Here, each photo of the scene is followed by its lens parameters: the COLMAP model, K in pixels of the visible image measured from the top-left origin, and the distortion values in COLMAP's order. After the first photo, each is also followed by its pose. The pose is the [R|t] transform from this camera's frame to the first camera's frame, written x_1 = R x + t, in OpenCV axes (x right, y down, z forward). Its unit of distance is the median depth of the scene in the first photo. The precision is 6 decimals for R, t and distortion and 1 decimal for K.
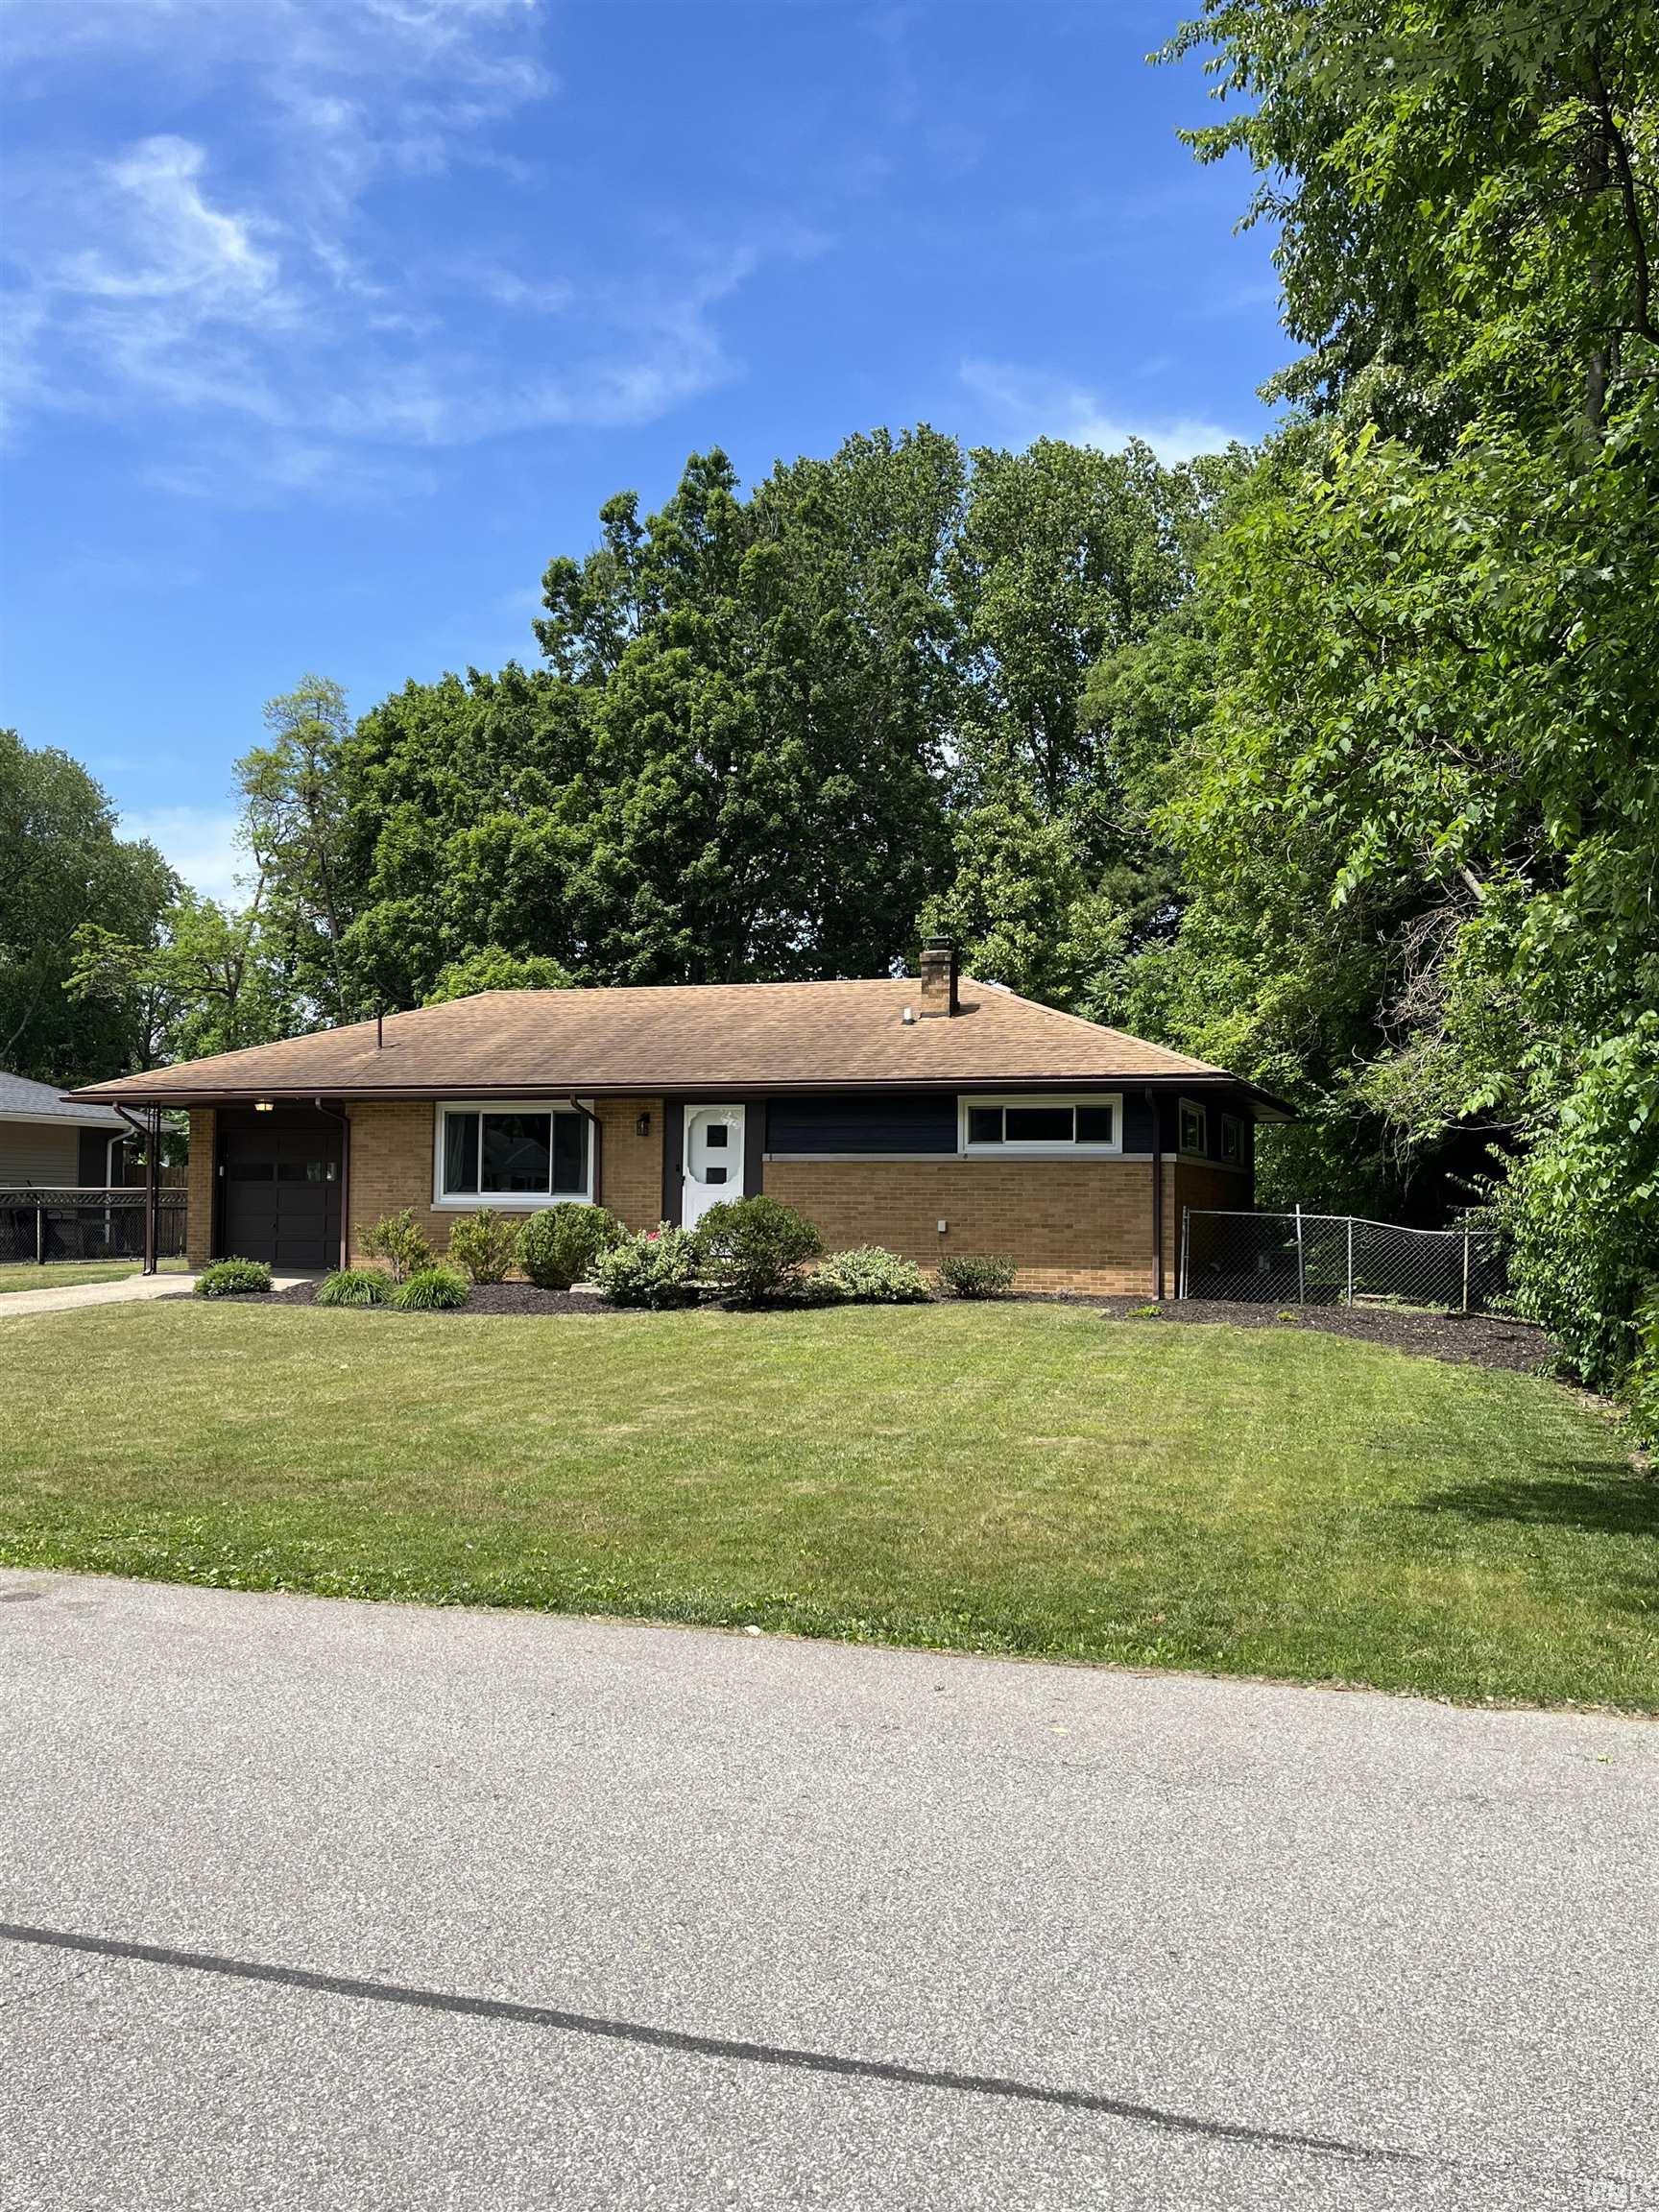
lens RADIAL K [[1865.7, 0, 829.5], [0, 1865.7, 1106.0], [0, 0, 1]] dist [0.199309, 0.000155]
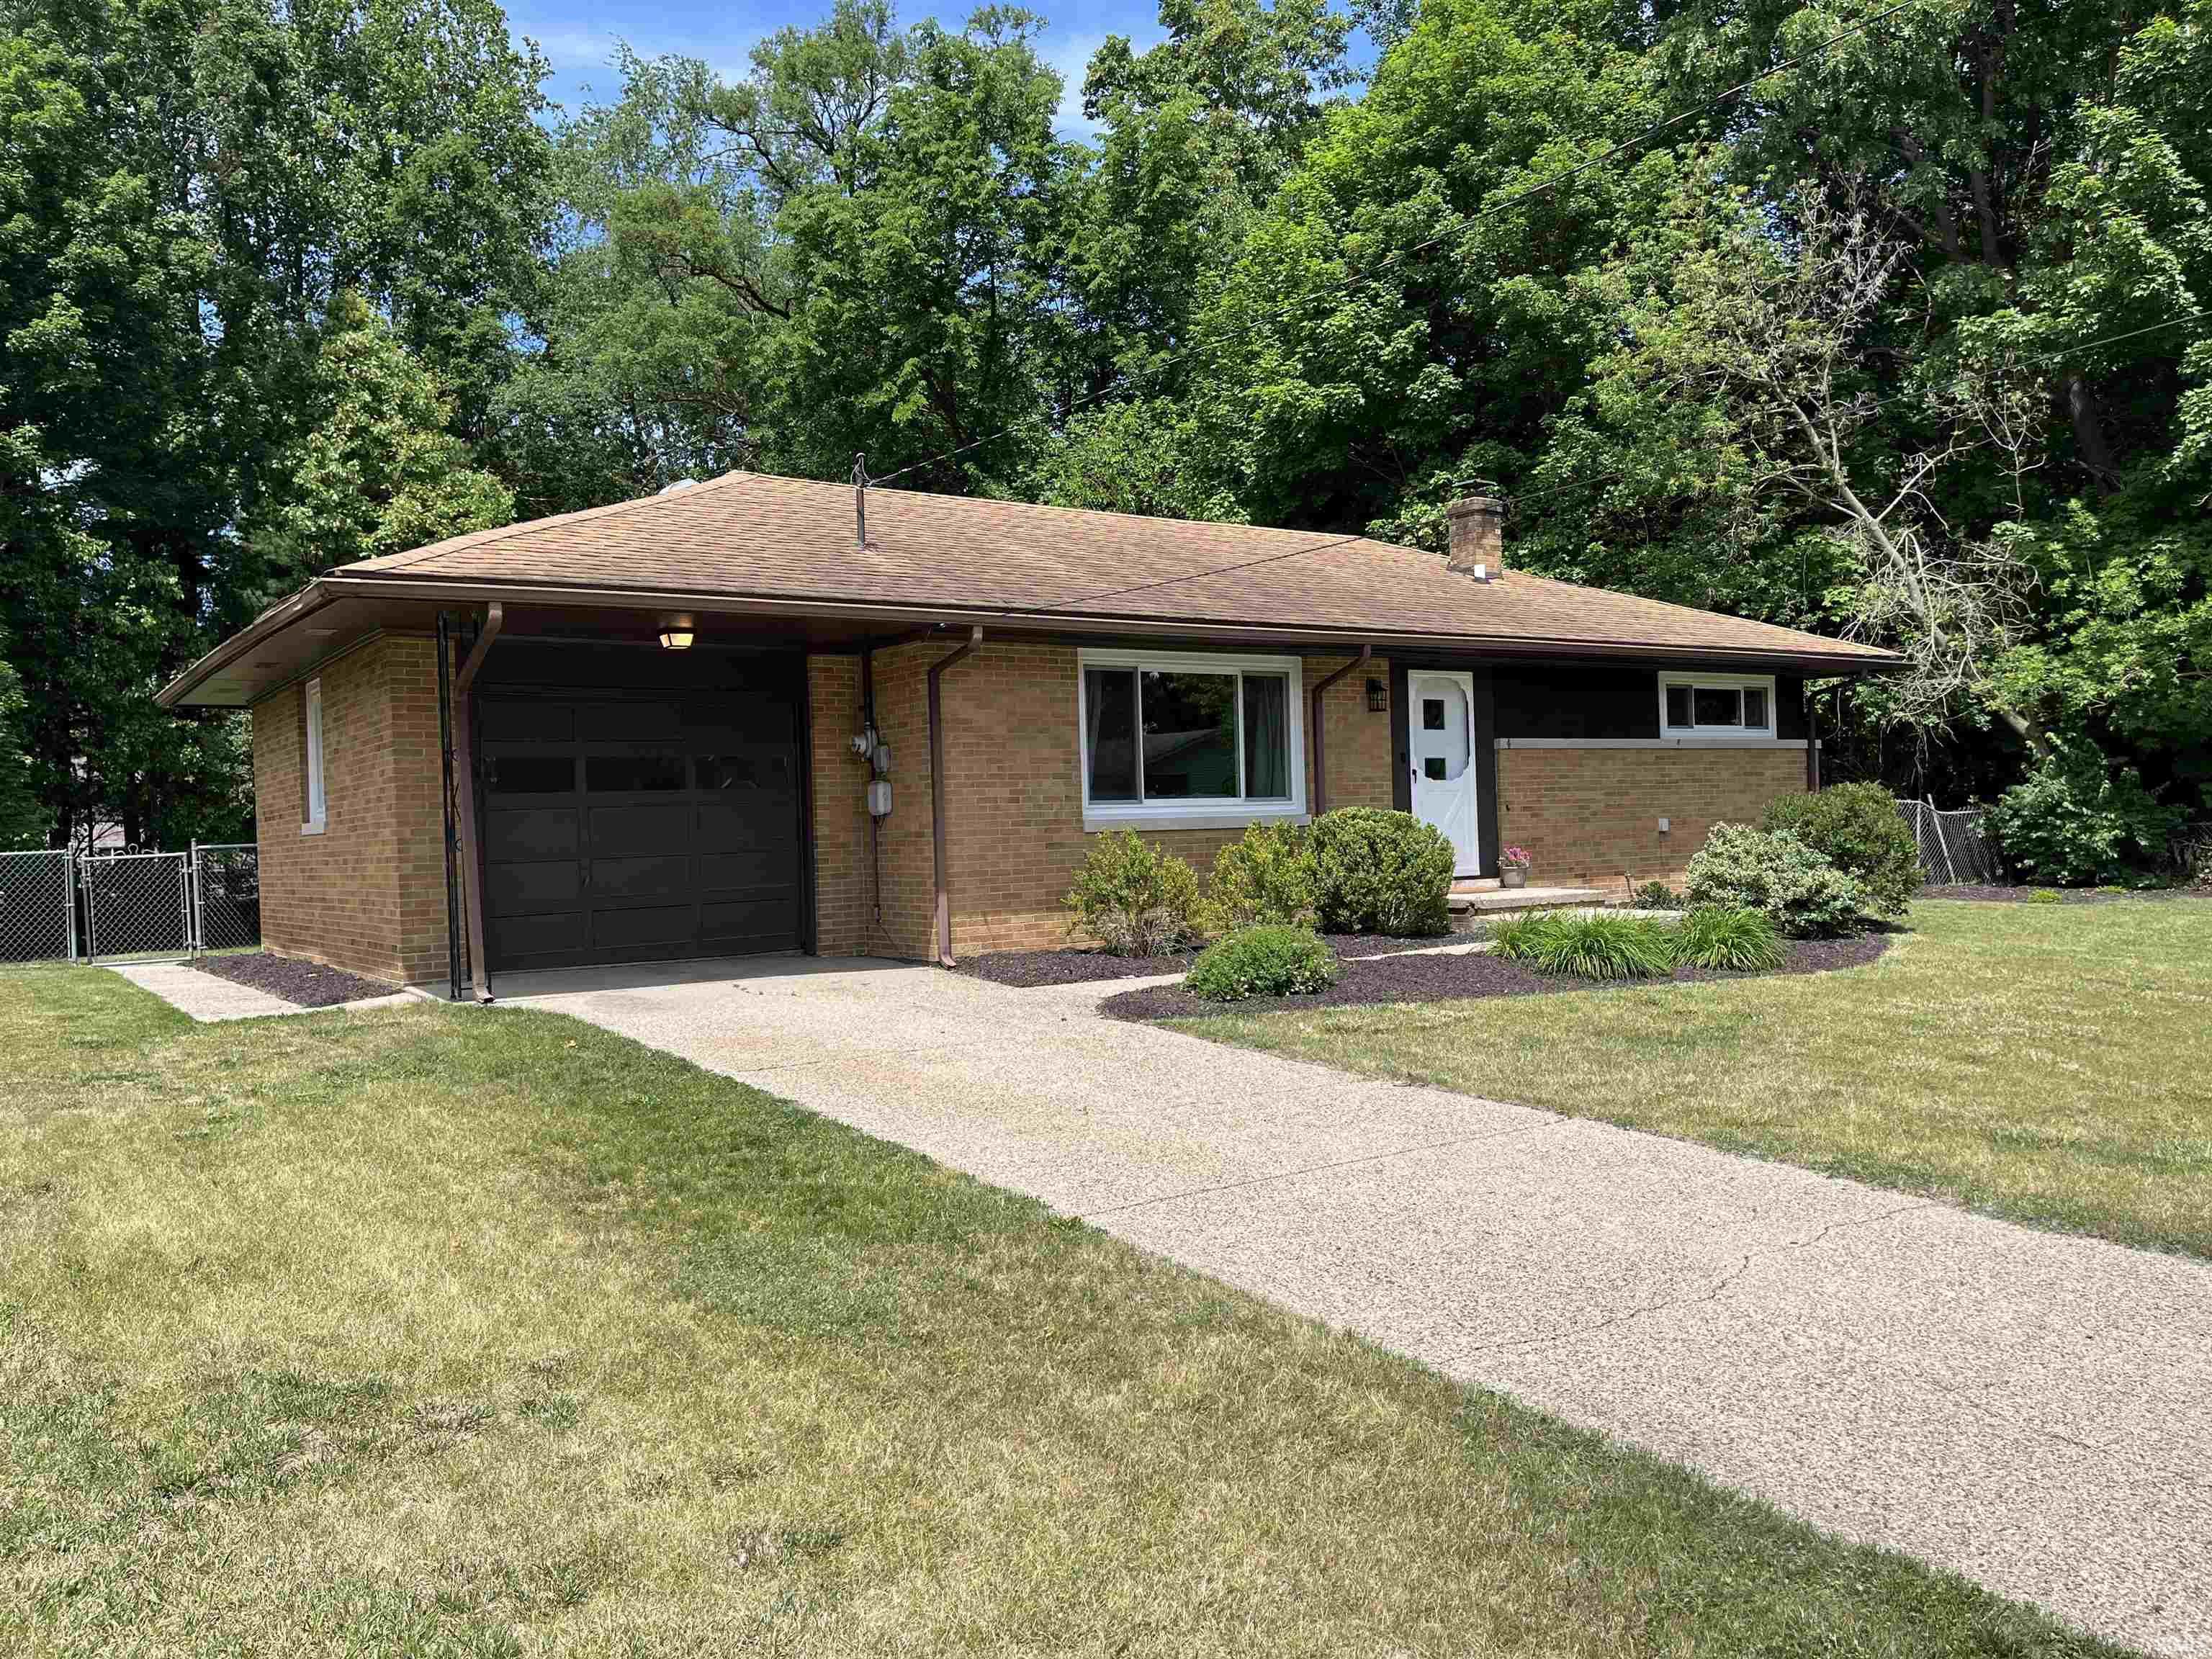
lens RADIAL K [[1668.7, 0, 1117.1], [0, 1668.7, 841.4], [0, 0, 1]] dist [0.083490, -0.102476]
pose [[0.588583, -0.033969, 0.807723, -0.564206], [-0.006412, 0.998889, 0.046680, 0.030526], [-0.808411, -0.032654, 0.587712, 0.609507]]
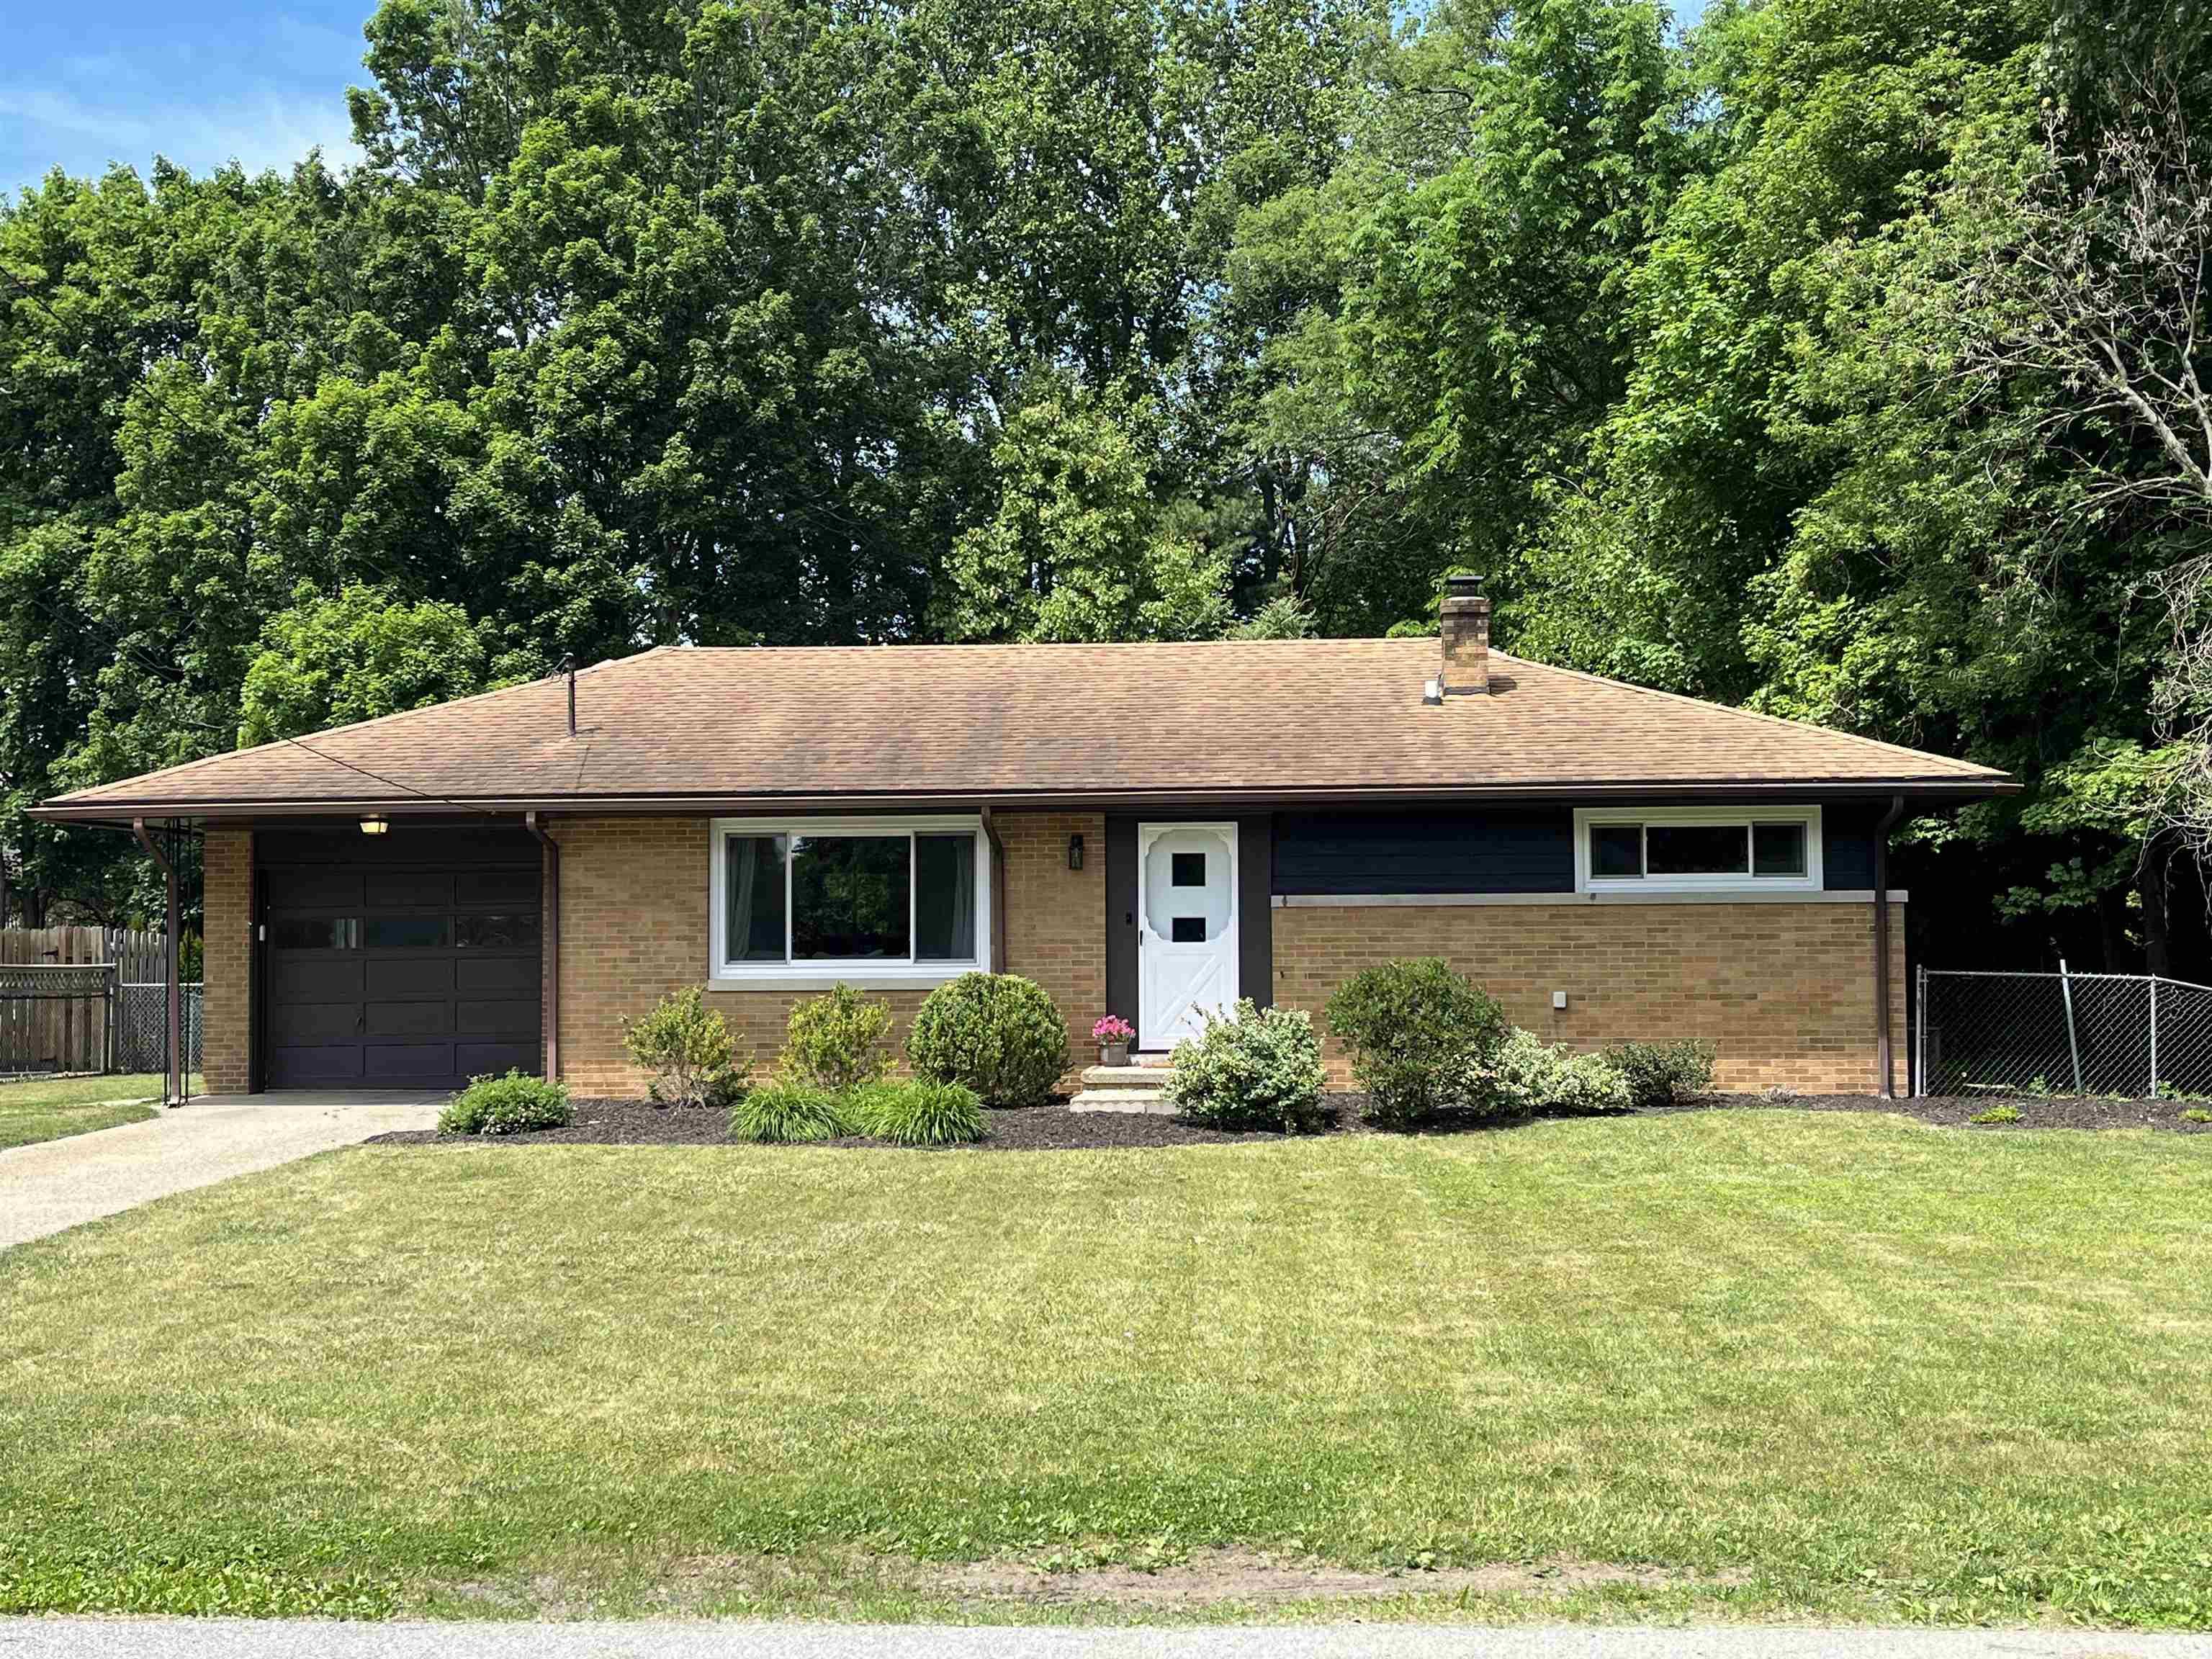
lens RADIAL K [[2596.3, 0, 1106.0], [0, 2596.3, 829.5], [0, 0, 1]] dist [0.175290, -0.358459]
pose [[0.963253, -0.000585, 0.268596, -0.285538], [0.001626, 0.999992, -0.003652, 0.004549], [-0.268592, 0.003954, 0.963246, 0.105878]]
